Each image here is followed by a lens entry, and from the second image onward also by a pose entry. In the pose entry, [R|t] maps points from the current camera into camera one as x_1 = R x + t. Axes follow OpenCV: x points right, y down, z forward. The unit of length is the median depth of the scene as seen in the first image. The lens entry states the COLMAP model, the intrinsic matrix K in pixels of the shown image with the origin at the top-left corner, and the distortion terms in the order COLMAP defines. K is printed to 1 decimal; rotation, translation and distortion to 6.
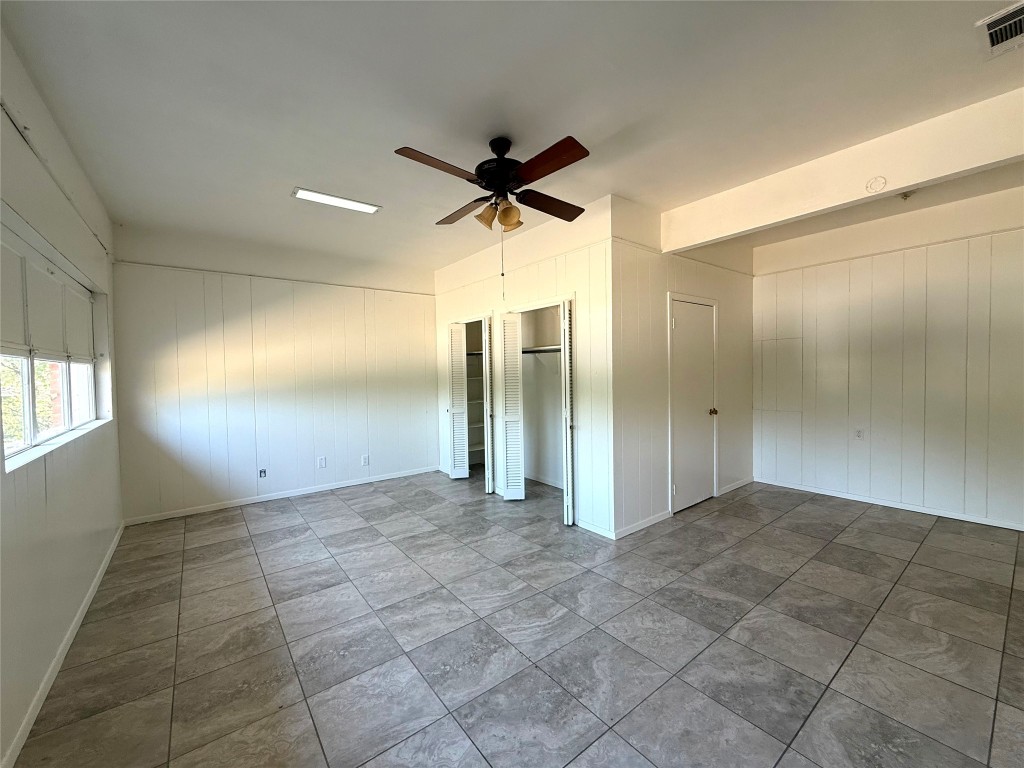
lens RADIAL K [[408.2, 0, 507.5], [0, 408.2, 382.3], [0, 0, 1]] dist [-0.000604, 0.000491]
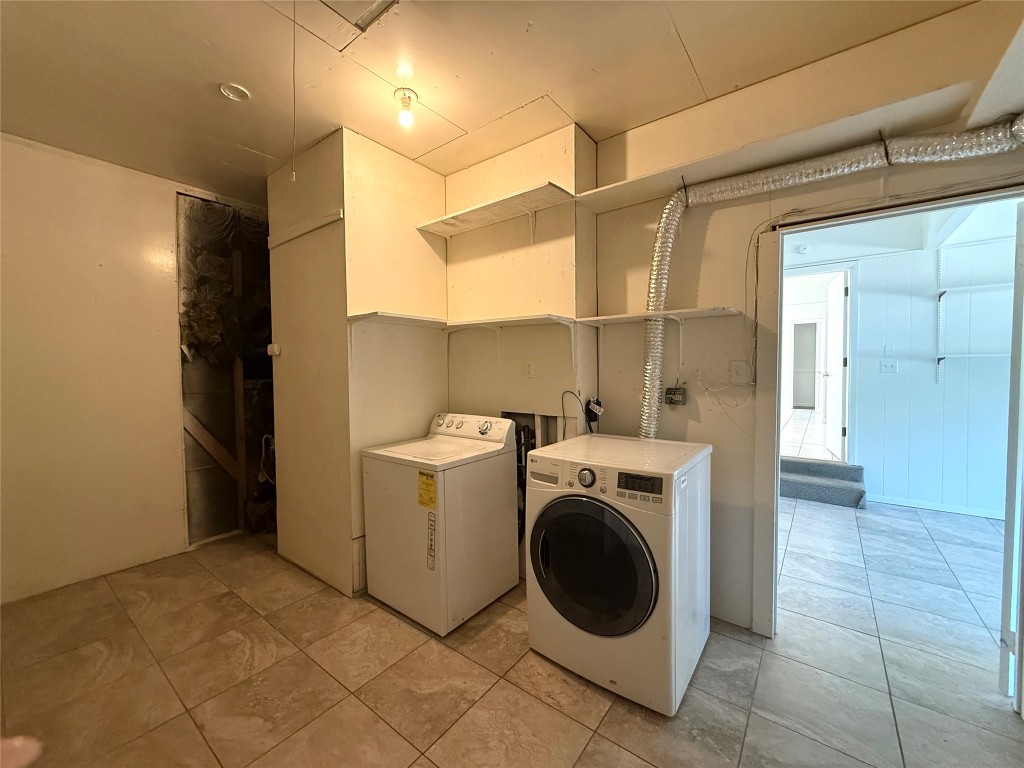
lens RADIAL K [[408.2, 0, 511.8], [0, 408.2, 381.2], [0, 0, 1]] dist [-0.000604, 0.000491]
pose [[-0.260471, -0.010830, 0.965421, 0.199883], [0.038135, 0.999041, 0.021496, -0.067221], [-0.964728, 0.042415, -0.259808, 2.440015]]
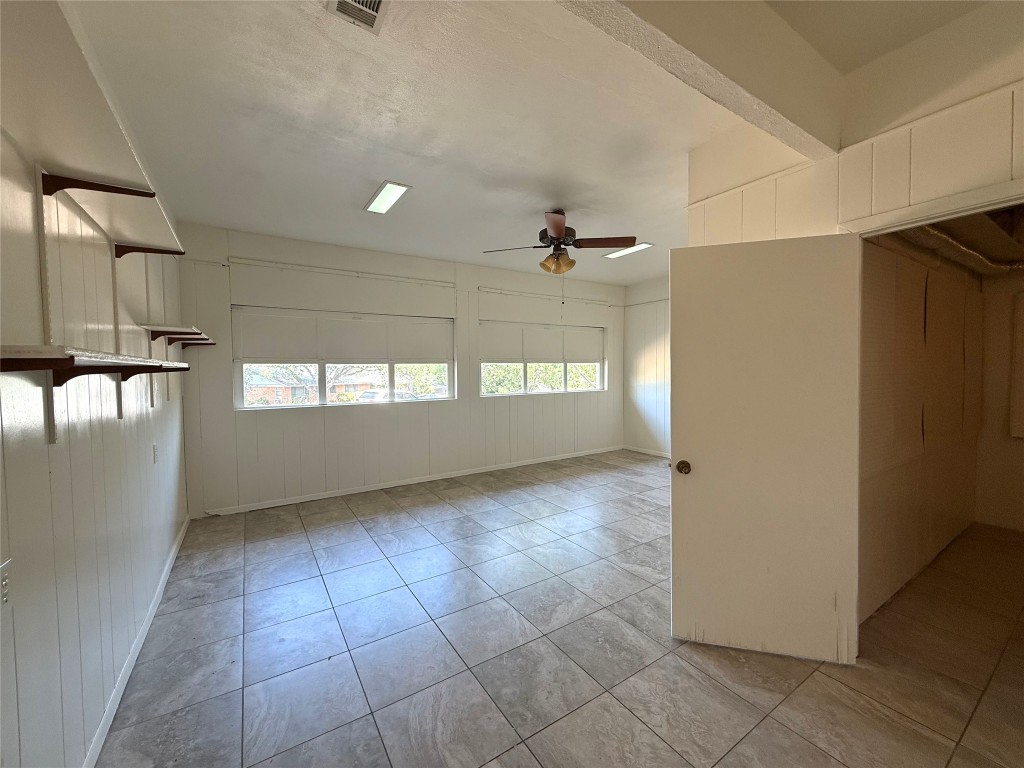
lens RADIAL K [[408.2, 0, 510.9], [0, 408.2, 383.1], [0, 0, 1]] dist [-0.000604, 0.000491]
pose [[-0.079017, 0.053166, -0.995454, 1.404721], [-0.015335, 0.998394, 0.054540, -0.061145], [0.996755, 0.019575, -0.078075, 0.925955]]
